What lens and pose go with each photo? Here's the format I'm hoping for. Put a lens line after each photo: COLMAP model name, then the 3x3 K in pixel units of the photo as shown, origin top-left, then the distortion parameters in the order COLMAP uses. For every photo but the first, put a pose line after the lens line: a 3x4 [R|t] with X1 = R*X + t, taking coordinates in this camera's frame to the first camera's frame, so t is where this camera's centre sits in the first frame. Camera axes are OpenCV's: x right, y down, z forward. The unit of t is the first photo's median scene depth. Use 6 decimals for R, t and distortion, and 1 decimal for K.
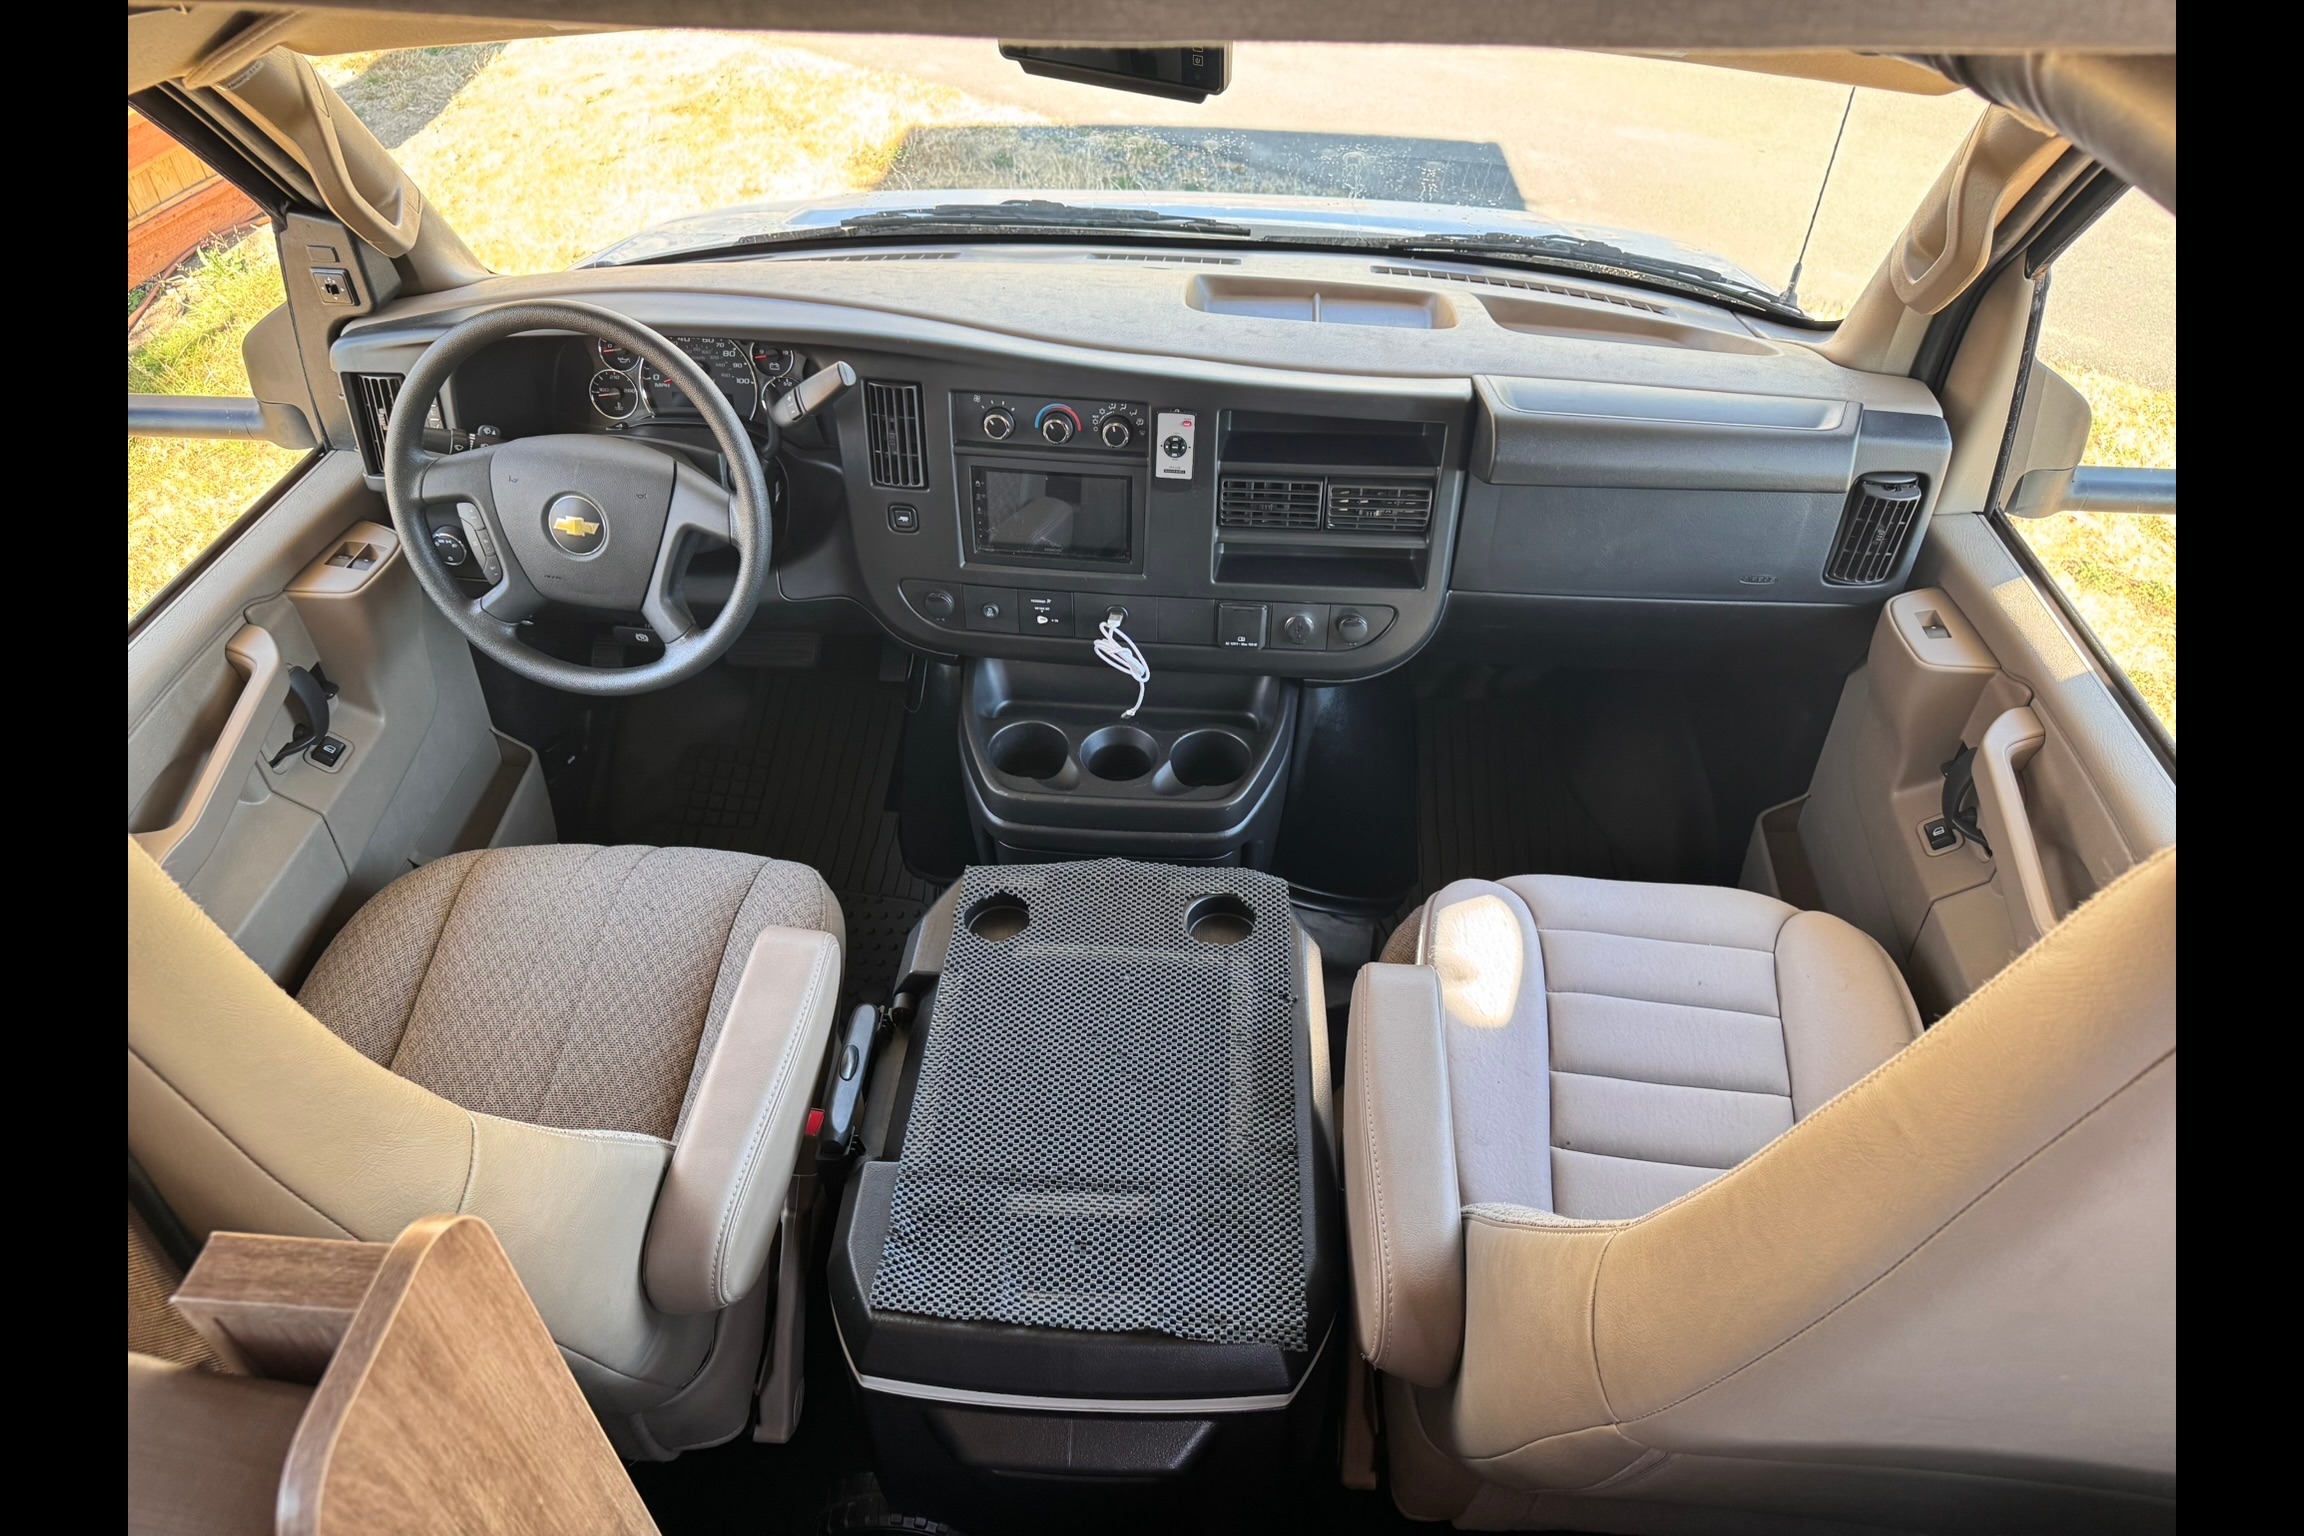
lens RADIAL K [[1534.7, 0, 1138.0], [0, 1534.7, 797.7], [0, 0, 1]] dist [0.065493, -0.042979]
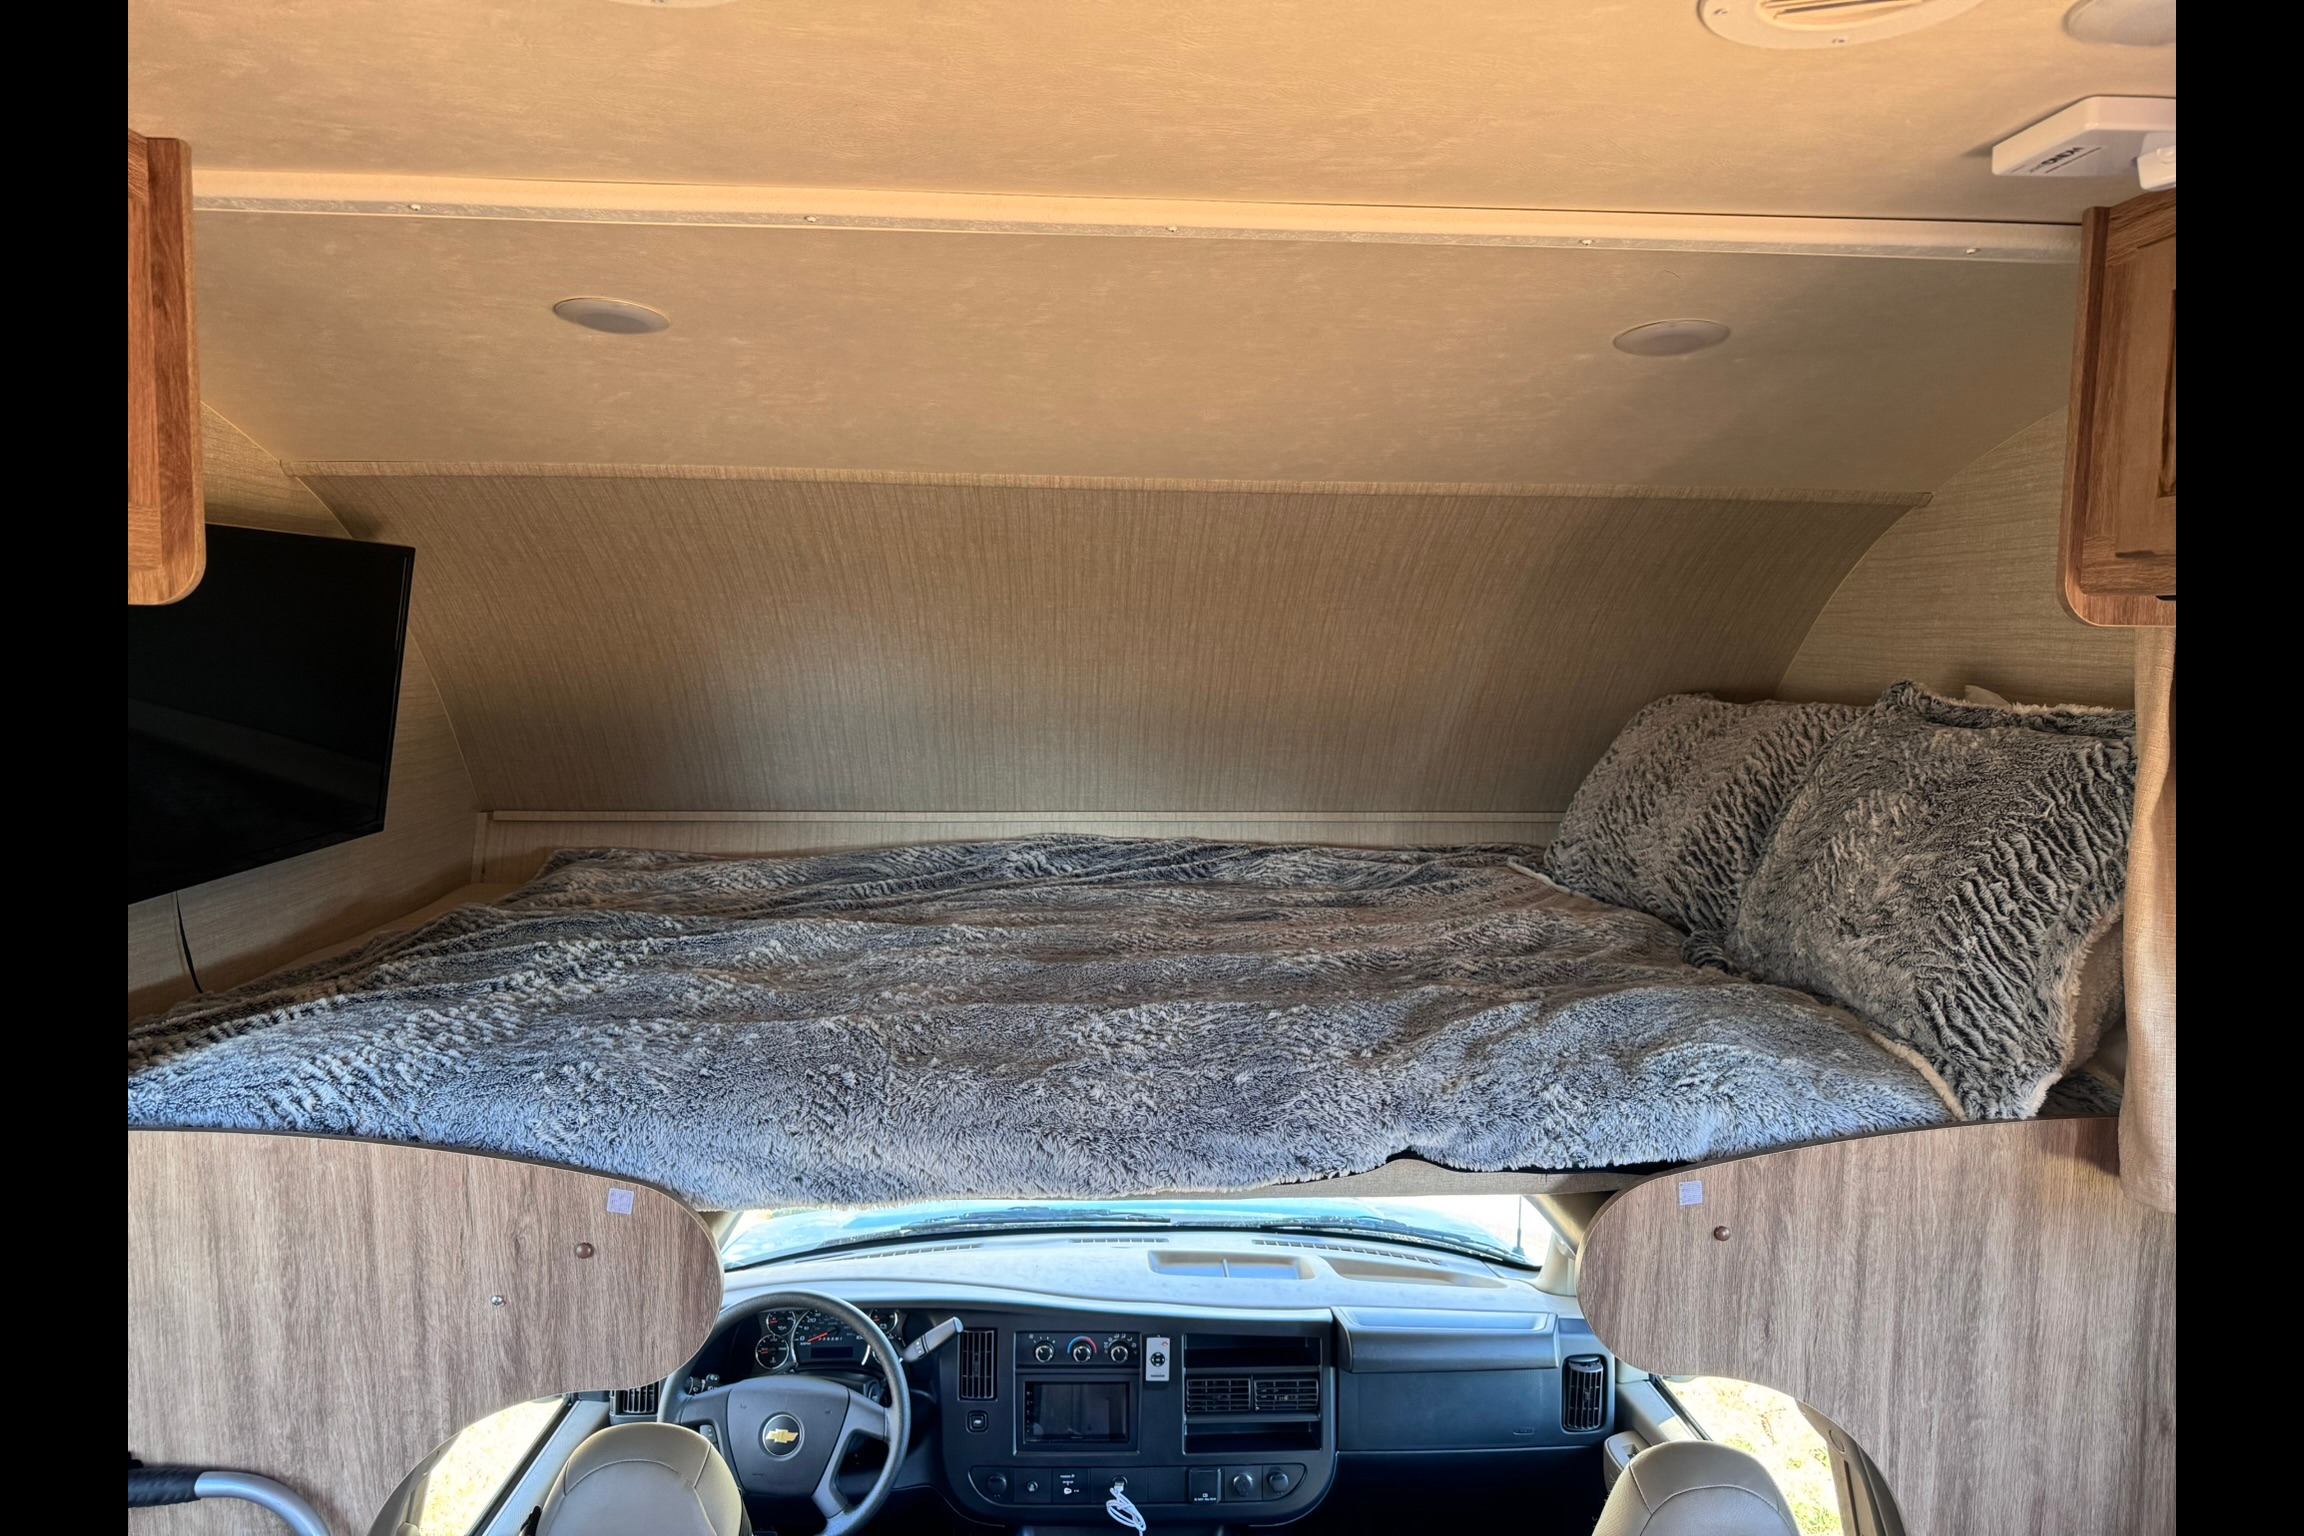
lens RADIAL K [[1534.7, 0, 1138.0], [0, 1534.7, 797.7], [0, 0, 1]] dist [0.065493, -0.042979]
pose [[0.992957, -0.012395, 0.117824, -0.173103], [0.076769, 0.824792, -0.560200, 0.184246], [-0.090237, 0.565300, 0.819935, -0.629780]]
